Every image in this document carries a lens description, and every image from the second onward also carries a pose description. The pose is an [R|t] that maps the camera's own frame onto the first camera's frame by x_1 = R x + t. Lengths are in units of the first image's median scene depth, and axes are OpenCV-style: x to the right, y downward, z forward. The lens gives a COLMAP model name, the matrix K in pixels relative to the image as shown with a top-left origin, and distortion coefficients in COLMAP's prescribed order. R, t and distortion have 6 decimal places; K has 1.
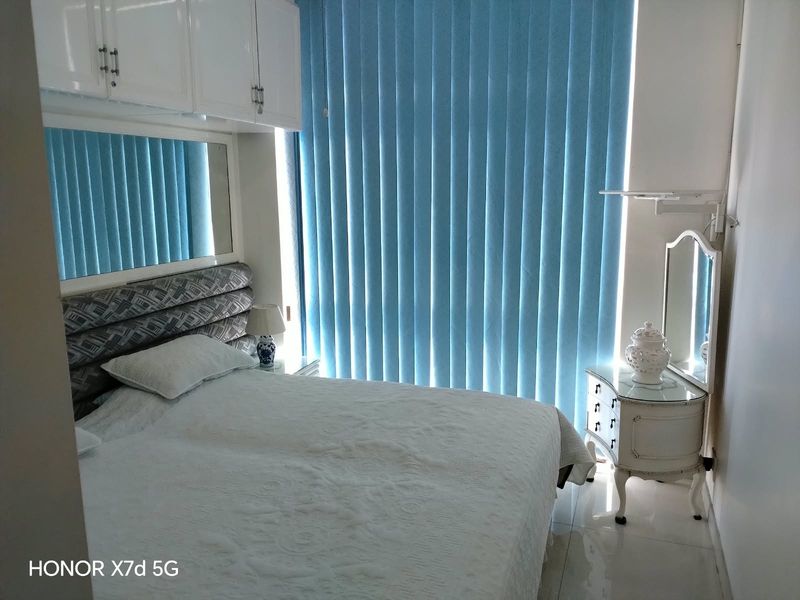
lens RADIAL K [[625.0, 0, 399.5], [0, 625.0, 297.0], [0, 0, 1]] dist [0.001391, 0.002109]
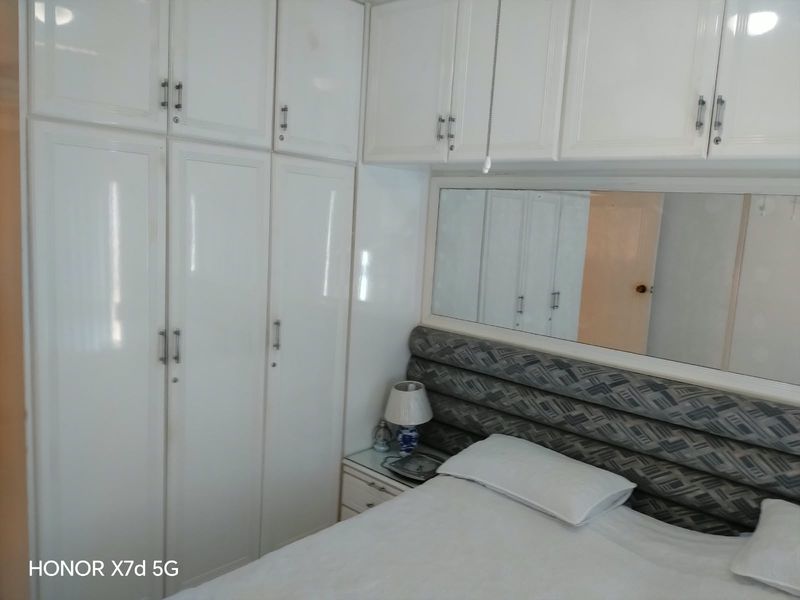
lens RADIAL K [[620.8, 0, 400.0], [0, 620.8, 300.0], [0, 0, 1]] dist [0.000719, -0.001001]
pose [[-0.360679, 0.094590, -0.927881, 1.197772], [-0.233336, 0.954057, 0.187959, -0.524751], [0.903031, 0.284301, -0.322037, 2.512346]]
